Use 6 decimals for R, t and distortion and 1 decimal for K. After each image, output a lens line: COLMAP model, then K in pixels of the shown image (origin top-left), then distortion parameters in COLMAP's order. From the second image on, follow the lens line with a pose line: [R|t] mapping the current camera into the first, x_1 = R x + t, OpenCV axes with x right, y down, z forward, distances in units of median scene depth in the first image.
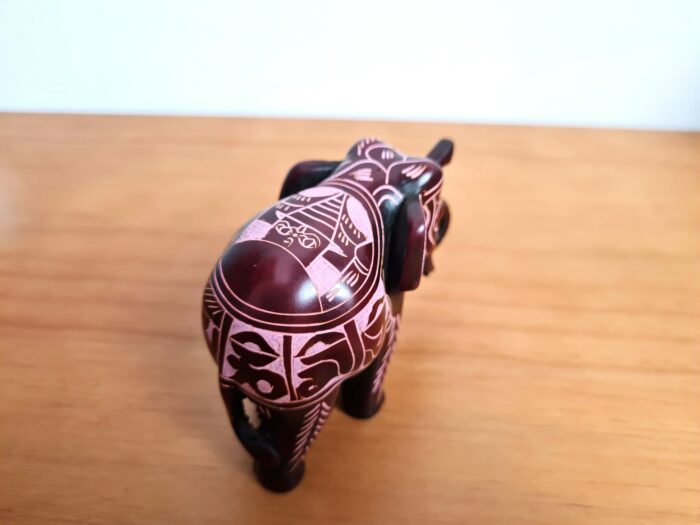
lens RADIAL K [[571.7, 0, 349.6], [0, 571.7, 263.4], [0, 0, 1]] dist [-0.038040, 0.000492]
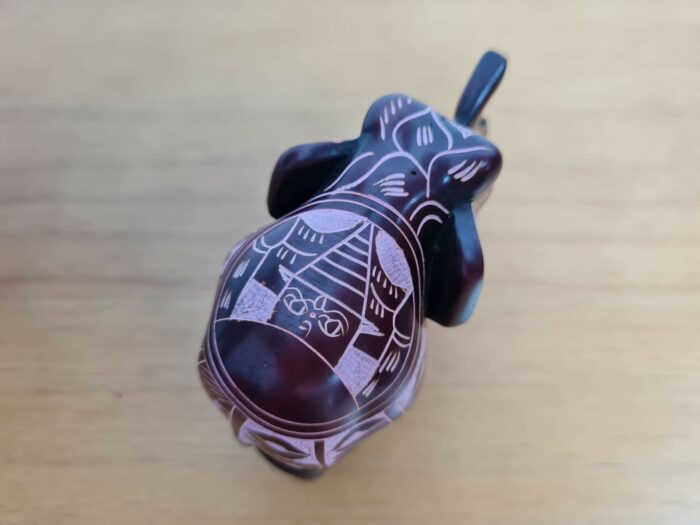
lens RADIAL K [[571.7, 0, 350.2], [0, 571.7, 262.4], [0, 0, 1]] dist [-0.038040, 0.000492]
pose [[0.995957, -0.082183, 0.036282, -0.065349], [0.052561, 0.860605, 0.506553, -0.454727], [-0.072855, -0.502597, 0.861445, 0.381921]]
